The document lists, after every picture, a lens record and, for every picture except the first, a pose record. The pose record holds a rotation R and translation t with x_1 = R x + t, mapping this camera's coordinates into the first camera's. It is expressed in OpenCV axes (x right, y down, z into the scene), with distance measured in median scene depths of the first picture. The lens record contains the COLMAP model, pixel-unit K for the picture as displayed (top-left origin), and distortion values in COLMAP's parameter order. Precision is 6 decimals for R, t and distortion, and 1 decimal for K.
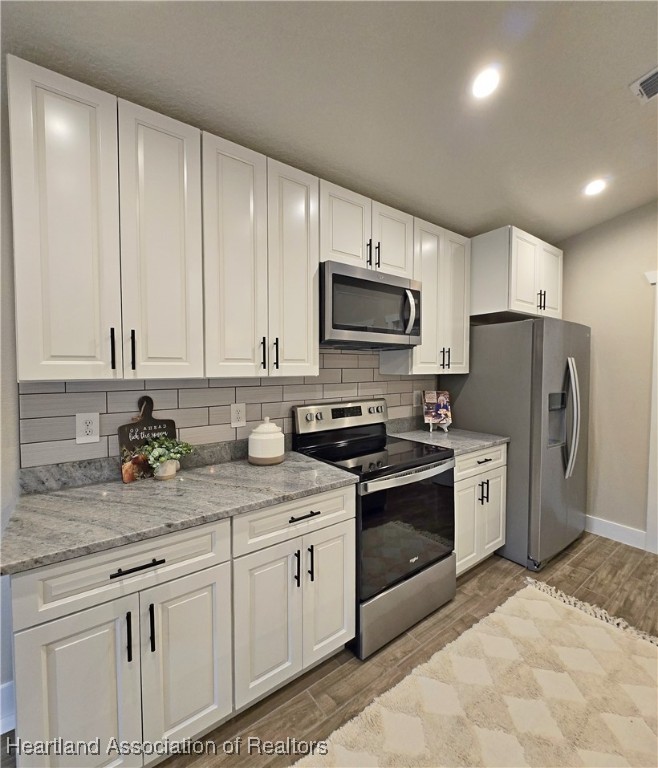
lens RADIAL K [[342.5, 0, 328.0], [0, 342.5, 377.7], [0, 0, 1]] dist [0.003992, -0.004129]
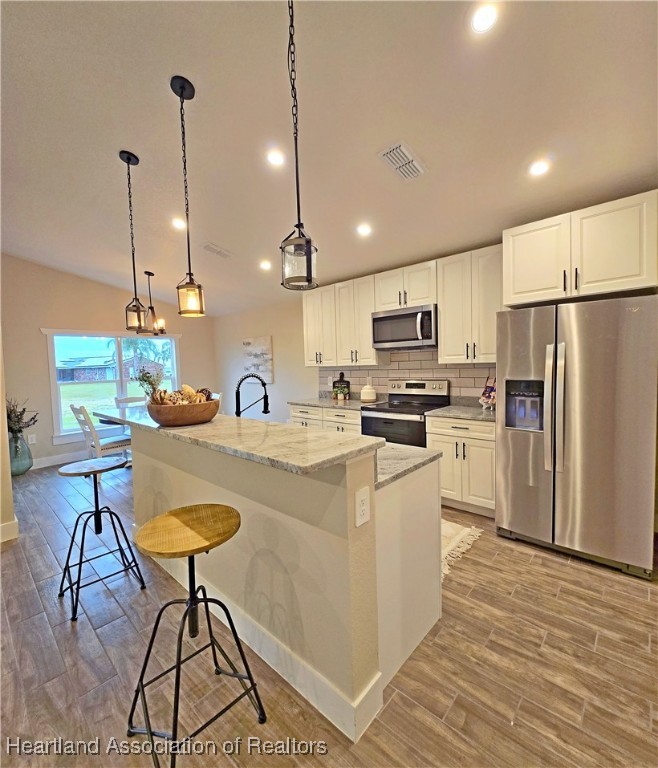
lens RADIAL K [[342.5, 0, 328.0], [0, 342.5, 377.8], [0, 0, 1]] dist [0.003992, -0.004129]
pose [[0.190518, 0.033029, -0.981128, 2.023575], [-0.001135, 0.999441, 0.033425, 0.002938], [0.981683, -0.005254, 0.190449, 0.284382]]
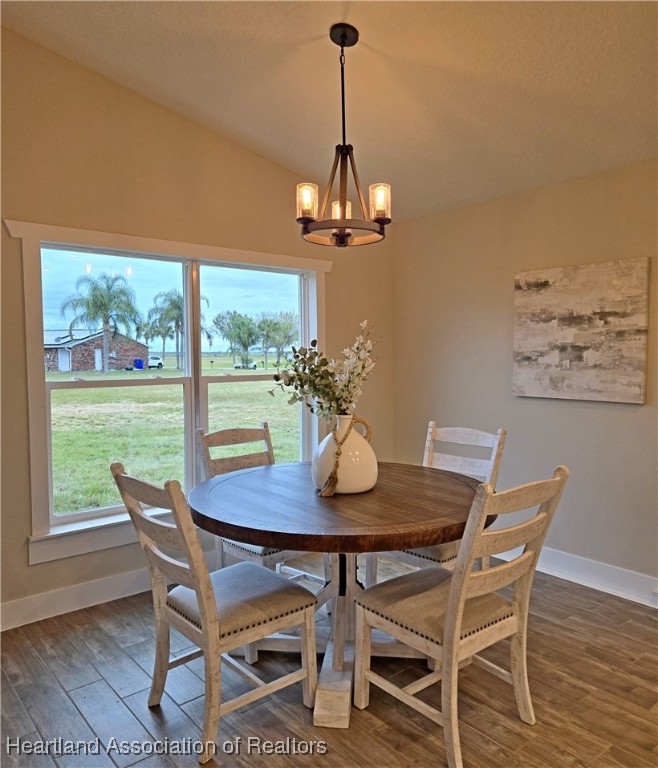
lens RADIAL K [[580.3, 0, 331.0], [0, 580.3, 382.5], [0, 0, 1]] dist [0.041090, -0.014055]
pose [[0.060201, 0.049677, -0.996949, 0.542423], [-0.029681, 0.998408, 0.047958, 0.037484], [0.997745, 0.026704, 0.061579, -0.656390]]
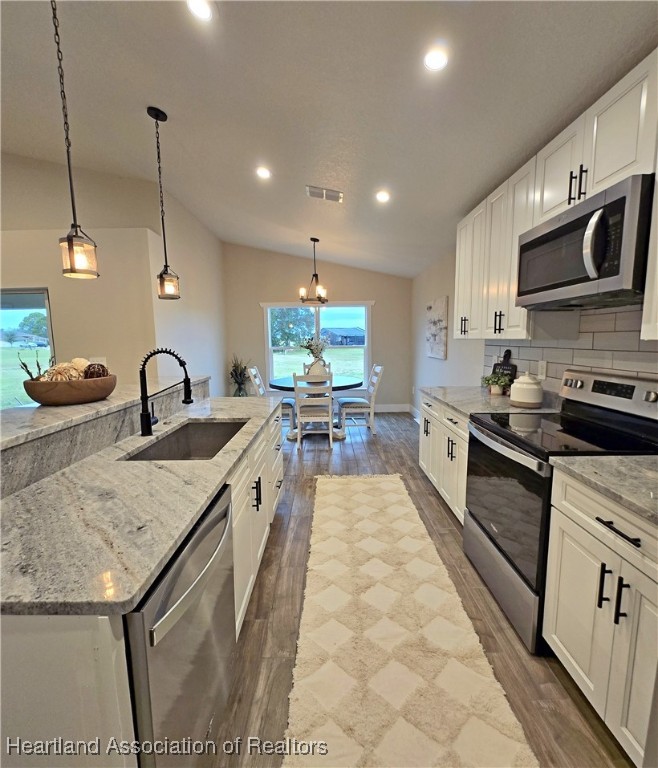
lens RADIAL K [[342.5, 0, 330.0], [0, 342.5, 378.8], [0, 0, 1]] dist [0.003992, -0.004129]
pose [[-0.588999, 0.100344, -0.801880, 1.248320], [-0.015291, 0.990700, 0.135204, -0.018327], [0.807989, 0.091897, -0.581987, 1.132148]]
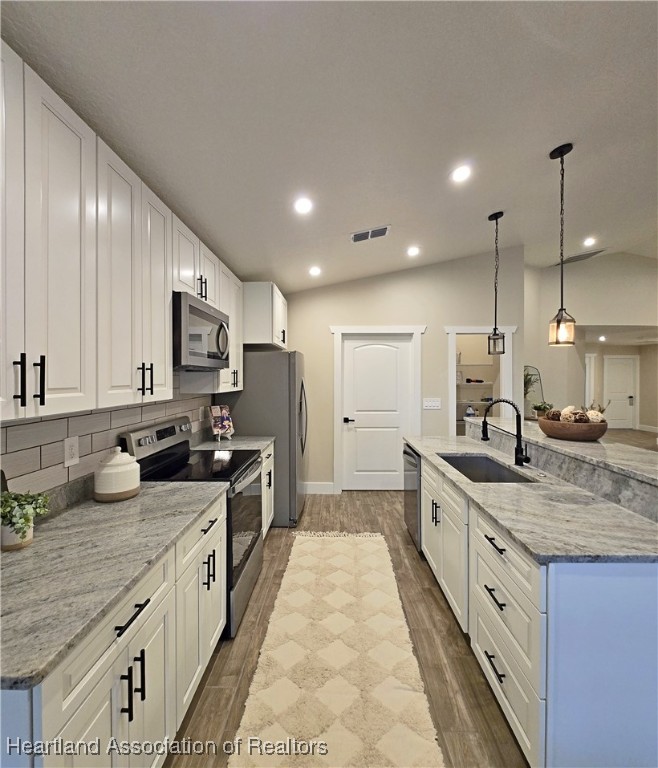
lens RADIAL K [[342.5, 0, 328.6], [0, 342.5, 377.5], [0, 0, 1]] dist [0.003992, -0.004129]
pose [[0.612010, -0.001619, 0.790848, -0.551949], [0.025660, 0.999512, -0.017812, -0.039817], [-0.790434, 0.031194, 0.611753, -0.010374]]
